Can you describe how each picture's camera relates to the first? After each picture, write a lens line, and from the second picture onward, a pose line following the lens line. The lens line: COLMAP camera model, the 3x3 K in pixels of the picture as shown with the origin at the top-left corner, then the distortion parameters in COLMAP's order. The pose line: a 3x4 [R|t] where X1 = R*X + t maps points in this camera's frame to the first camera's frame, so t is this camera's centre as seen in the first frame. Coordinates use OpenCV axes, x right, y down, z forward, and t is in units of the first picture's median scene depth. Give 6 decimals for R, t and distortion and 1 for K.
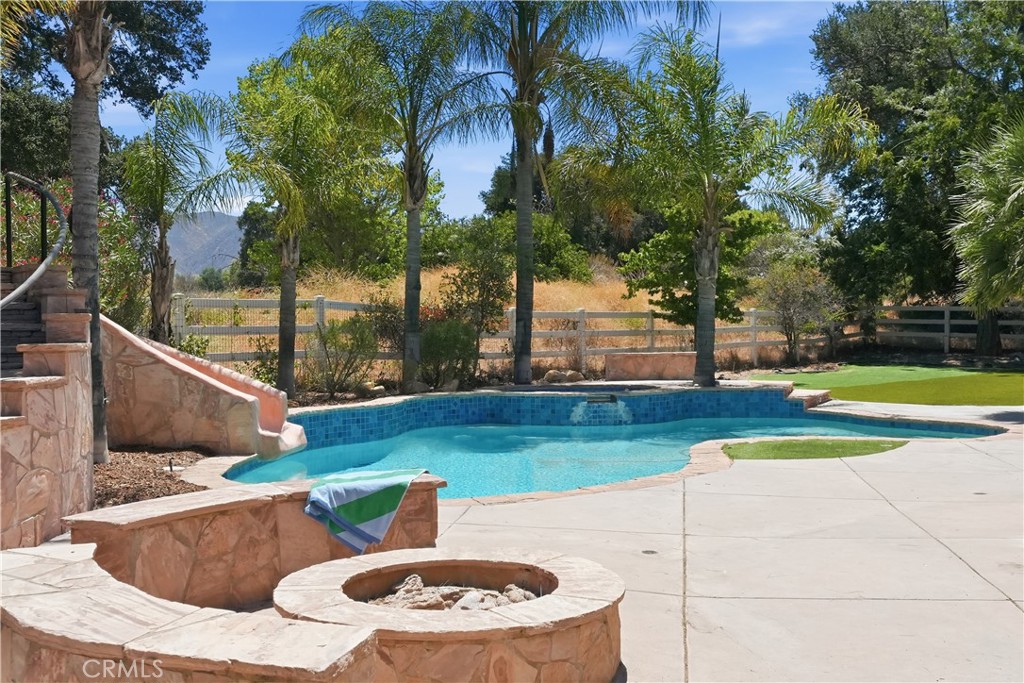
lens RADIAL K [[1035.5, 0, 512.0], [0, 1035.5, 341.5], [0, 0, 1]] dist [0.019530, 0.010032]
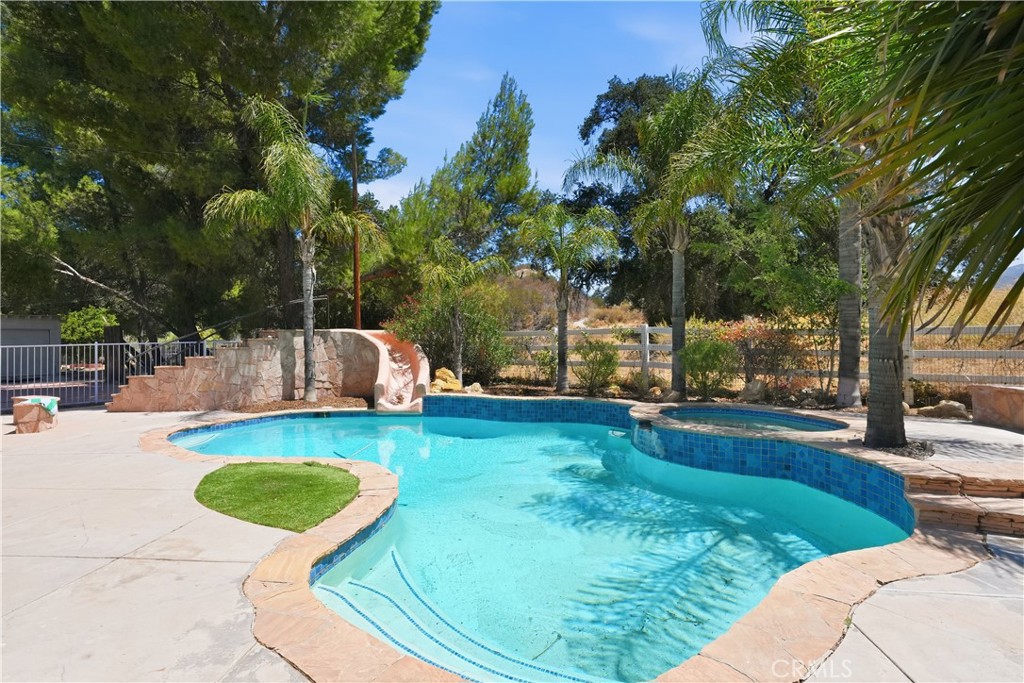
lens RADIAL K [[499.1, 0, 511.3], [0, 499.1, 327.3], [0, 0, 1]] dist [0.002404, 0.001327]
pose [[0.051523, -0.024896, -0.998361, 0.545824], [-0.002279, 0.999684, -0.025046, -0.023879], [0.998669, 0.003566, 0.051450, 0.846883]]
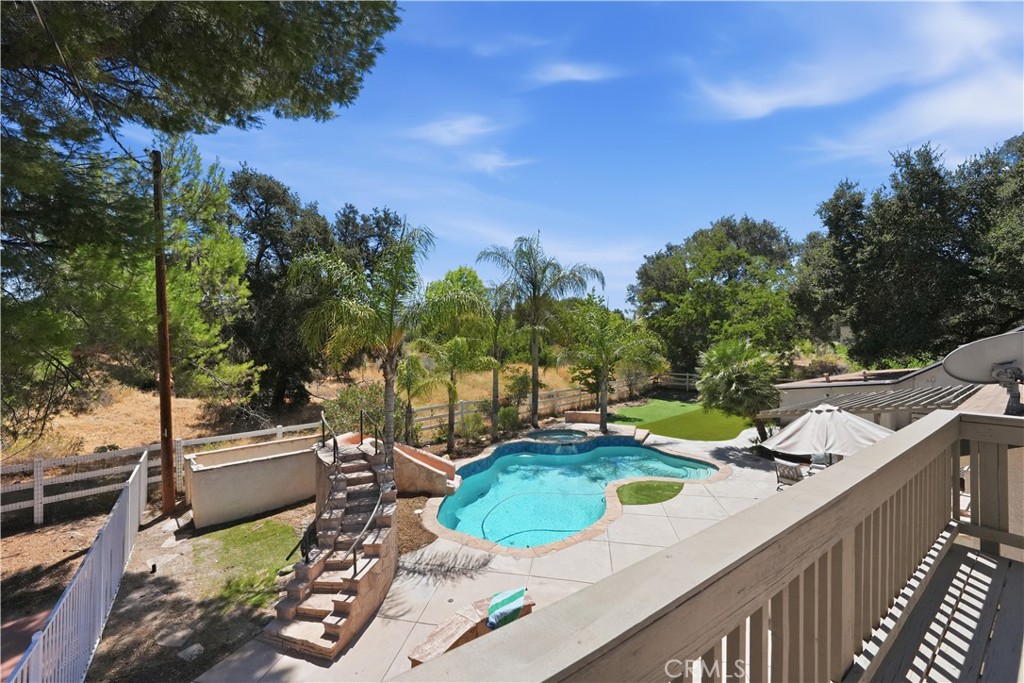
lens RADIAL K [[386.7, 0, 509.4], [0, 386.7, 343.3], [0, 0, 1]] dist [-0.016532, 0.000001]
pose [[0.999638, -0.002978, -0.026742, -0.034866], [0.002326, 0.999700, -0.024382, -0.184124], [0.026807, 0.024311, 0.999345, -0.016954]]
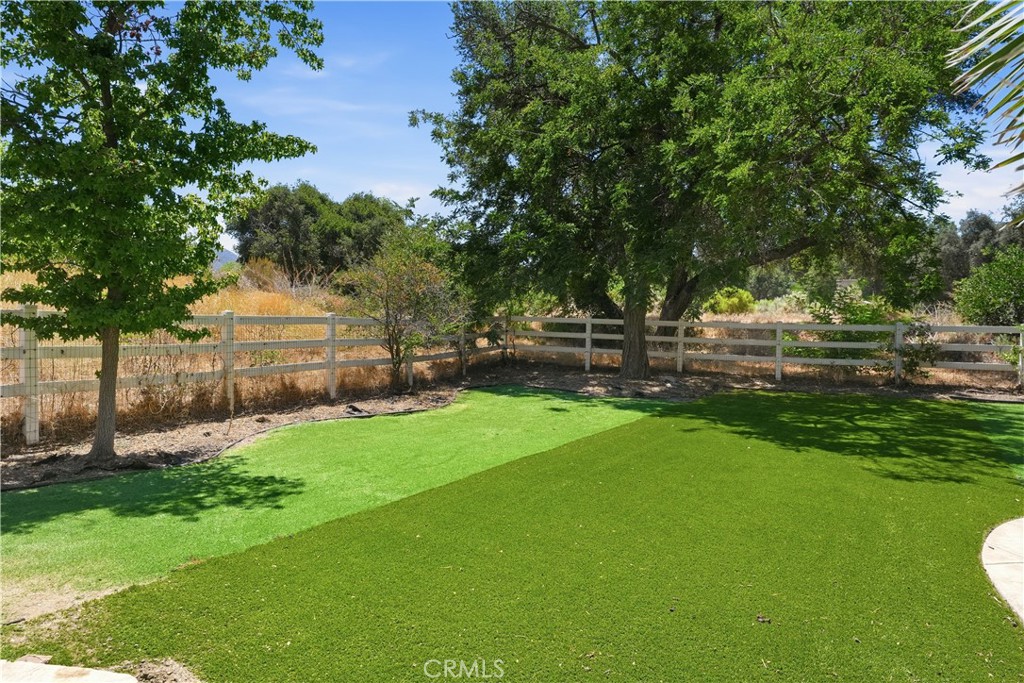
lens RADIAL K [[647.4, 0, 512.0], [0, 647.4, 341.5], [0, 0, 1]] dist [0.000590, 0.000126]
pose [[0.957662, 0.016097, 0.287444, 0.406354], [-0.017064, 0.999854, 0.000860, -0.027886], [-0.287388, -0.005728, 0.957797, 1.014136]]
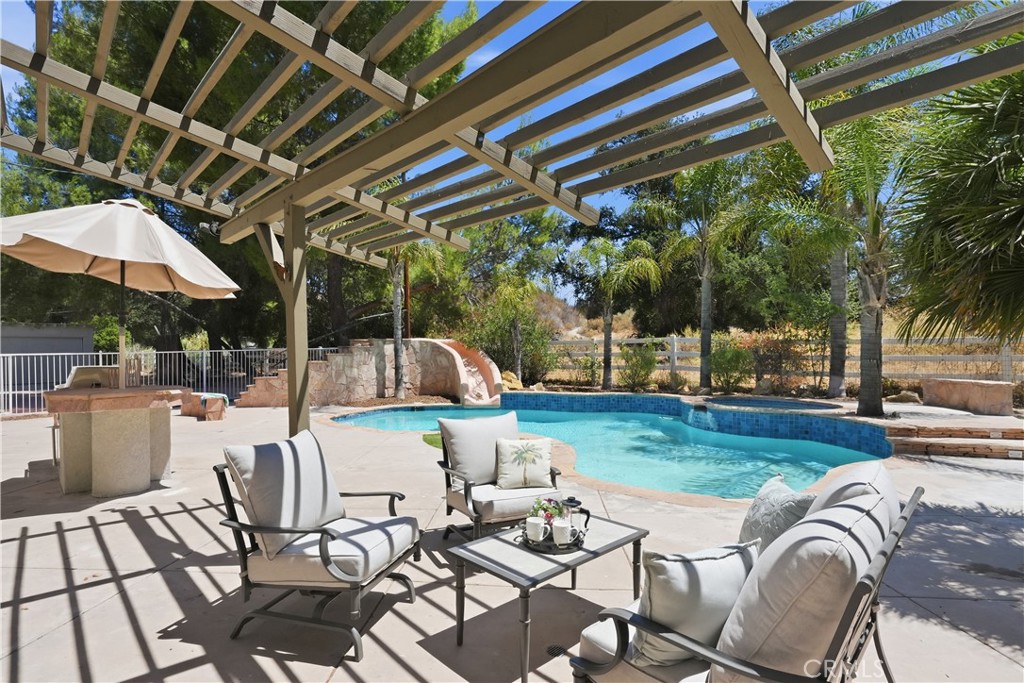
lens RADIAL K [[504.2, 0, 512.0], [0, 504.2, 341.5], [0, 0, 1]] dist [0.000018, -0.000196]
pose [[0.112628, -0.013954, -0.993539, 0.706486], [-0.003815, 0.999888, -0.014475, -0.021247], [0.993630, 0.005420, 0.112562, 0.680470]]
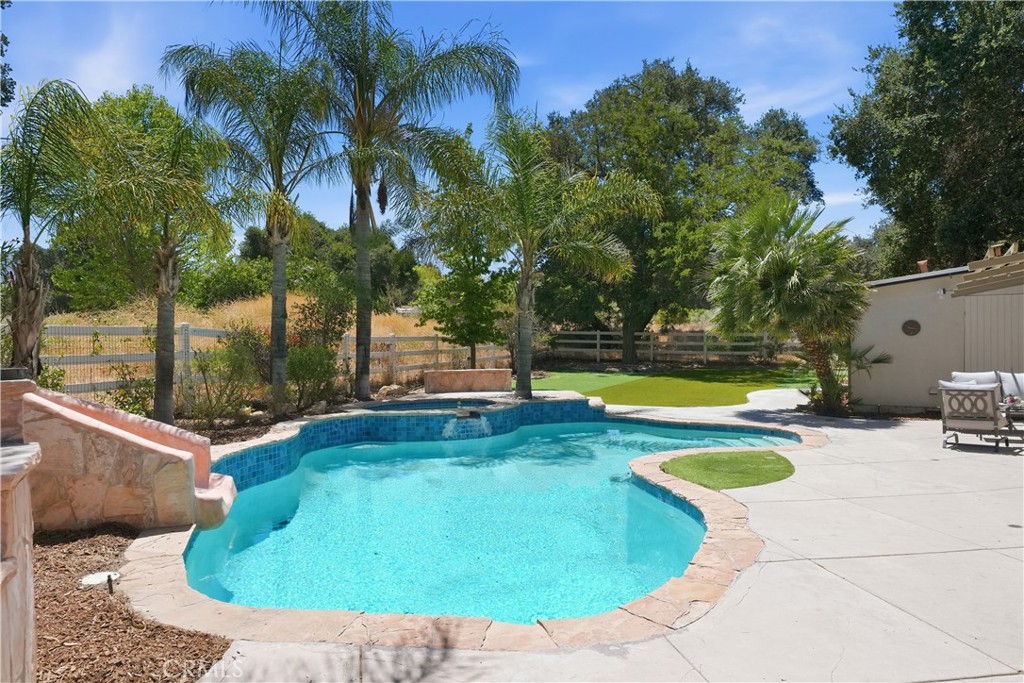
lens RADIAL K [[665.1, 0, 509.9], [0, 665.1, 346.5], [0, 0, 1]] dist [0.027168, 0.000562]
pose [[0.926553, -0.002424, 0.376157, -0.148671], [0.004101, 0.999985, -0.003659, -0.018704], [-0.376142, 0.004933, 0.926549, 0.293074]]
